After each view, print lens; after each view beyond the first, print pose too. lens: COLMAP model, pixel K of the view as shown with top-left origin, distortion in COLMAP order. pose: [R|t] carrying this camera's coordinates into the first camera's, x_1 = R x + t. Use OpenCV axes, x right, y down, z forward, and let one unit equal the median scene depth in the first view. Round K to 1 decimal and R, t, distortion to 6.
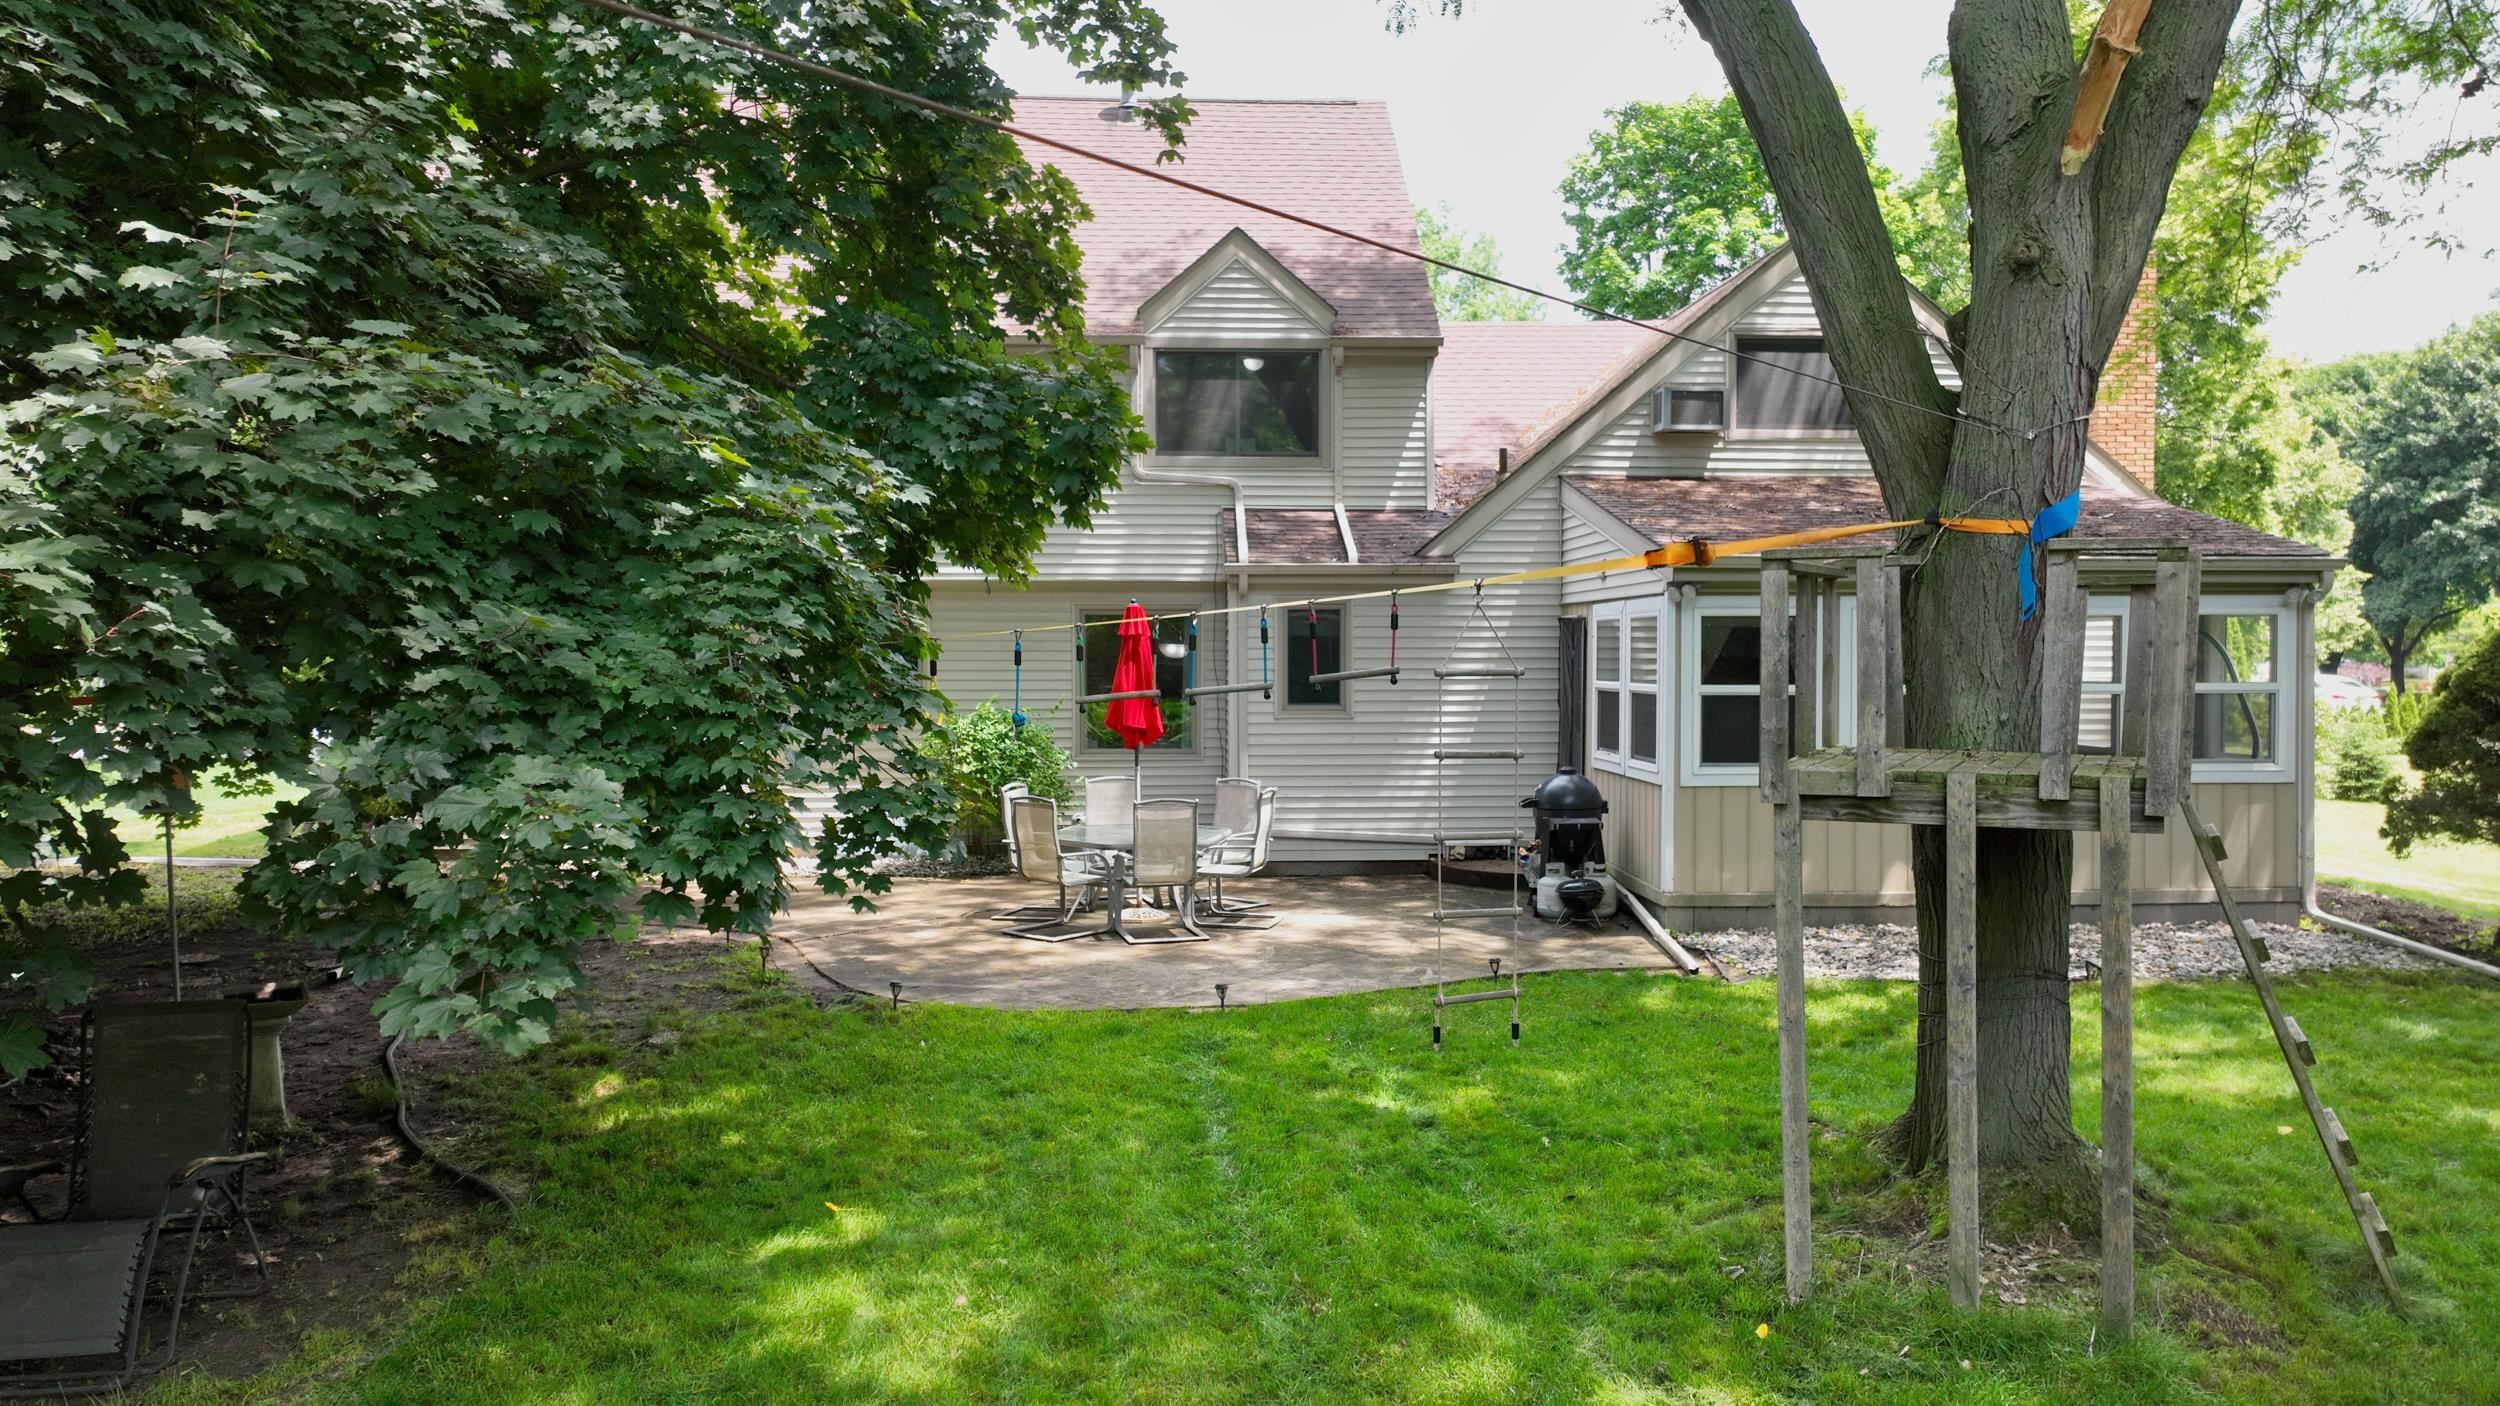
lens RADIAL K [[1776.7, 0, 1250.0], [0, 1776.7, 703.0], [0, 0, 1]] dist [0.009534, 0.003965]
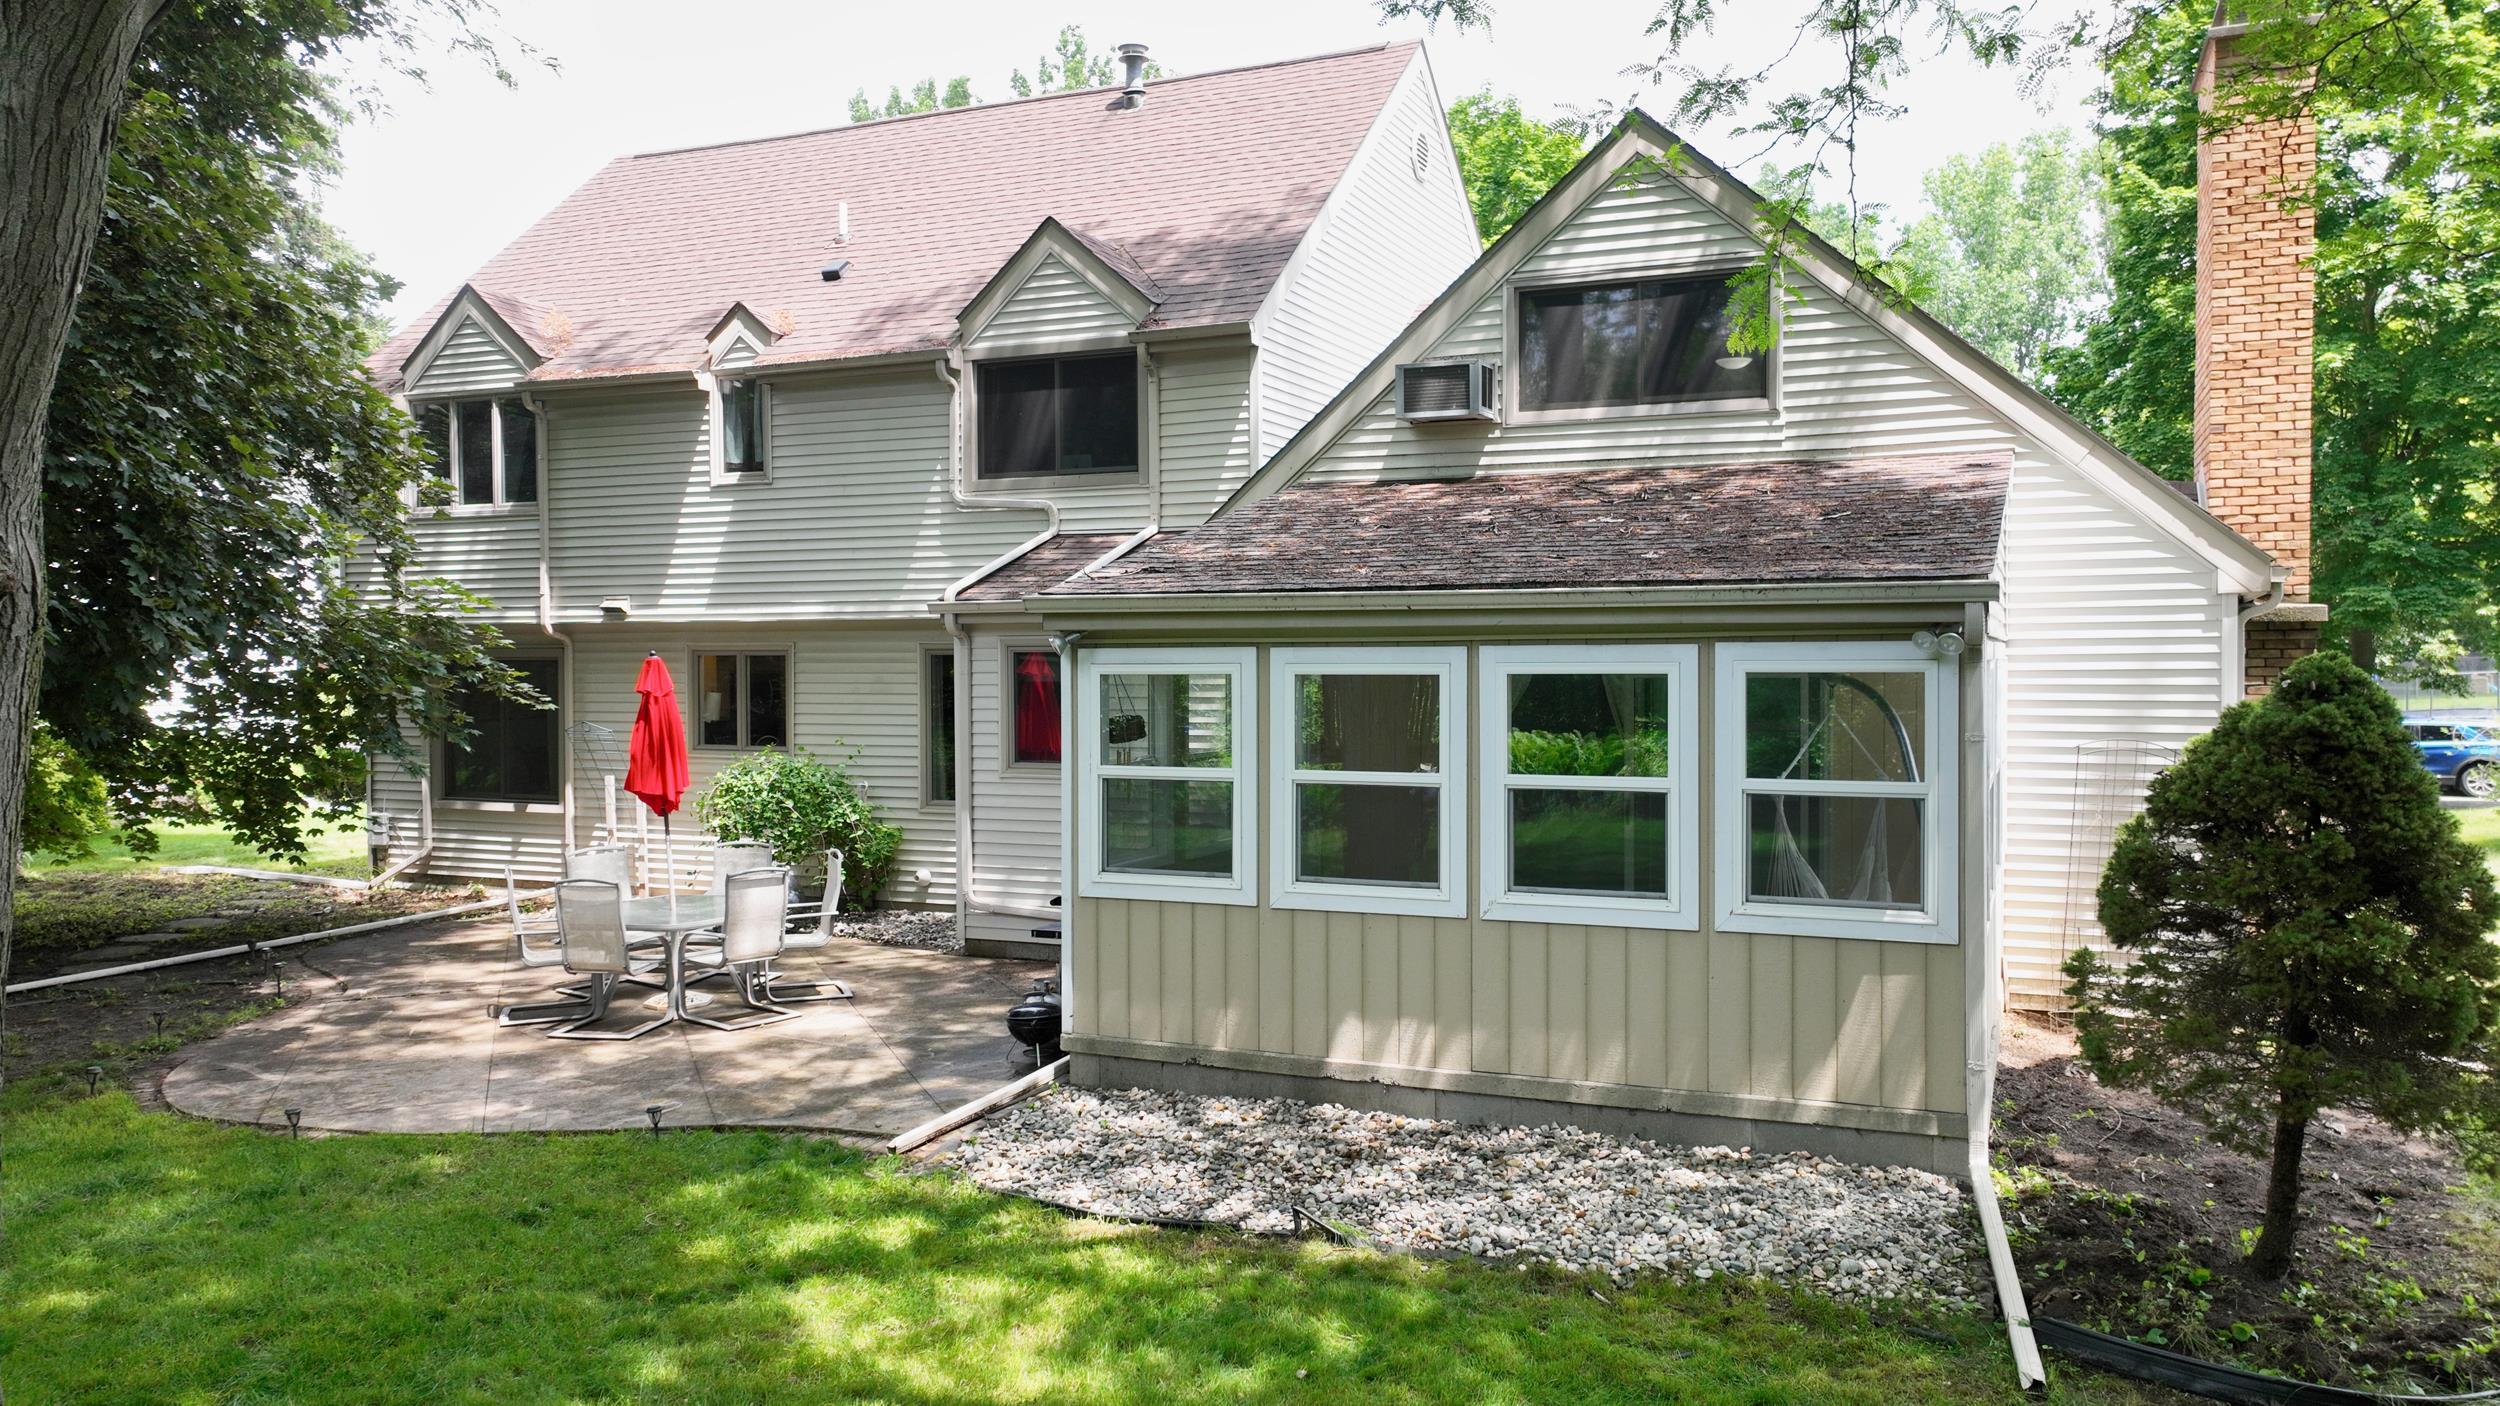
lens RADIAL K [[1776.7, 0, 1250.0], [0, 1776.7, 703.0], [0, 0, 1]] dist [0.009534, 0.003965]
pose [[0.894237, 0.008252, -0.447518, 0.514841], [-0.008527, 0.999963, 0.001399, -0.030046], [0.447513, 0.002566, 0.894274, 0.273298]]
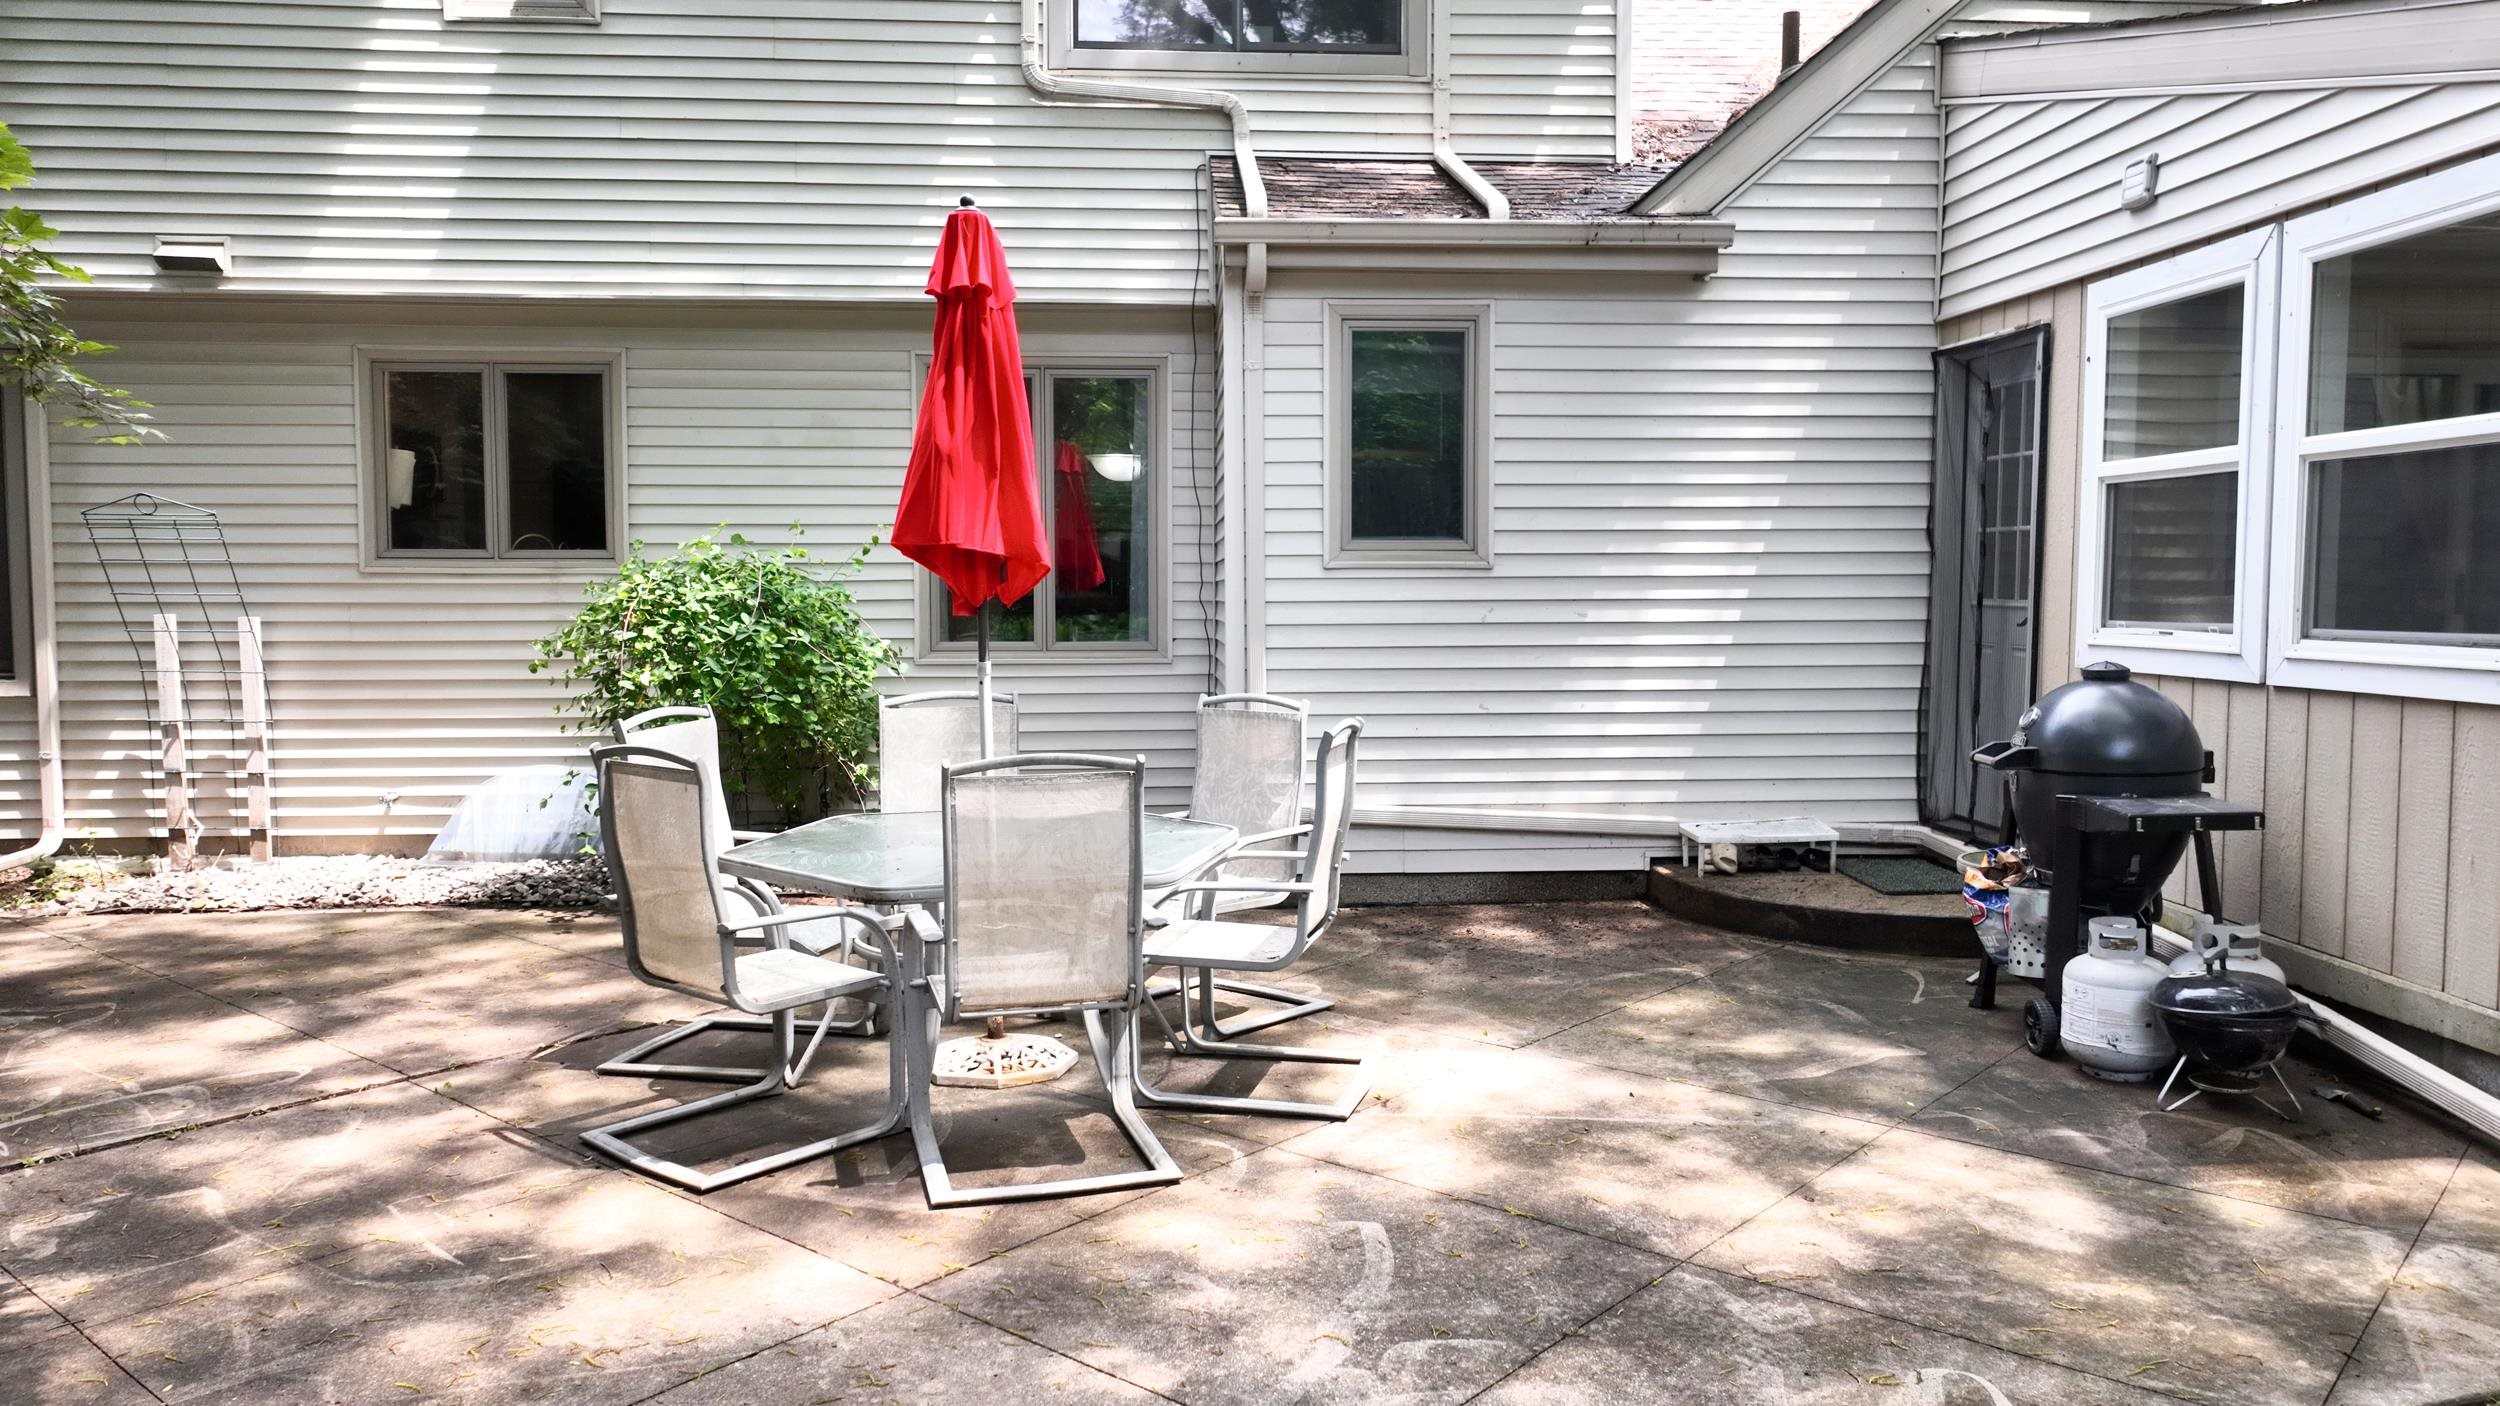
lens RADIAL K [[1776.7, 0, 1250.0], [0, 1776.7, 703.0], [0, 0, 1]] dist [0.009534, 0.003965]
pose [[0.999949, -0.000821, 0.010054, -0.009947], [0.000435, 0.999266, 0.038297, 0.026226], [-0.010078, -0.038291, 0.999216, 0.537362]]
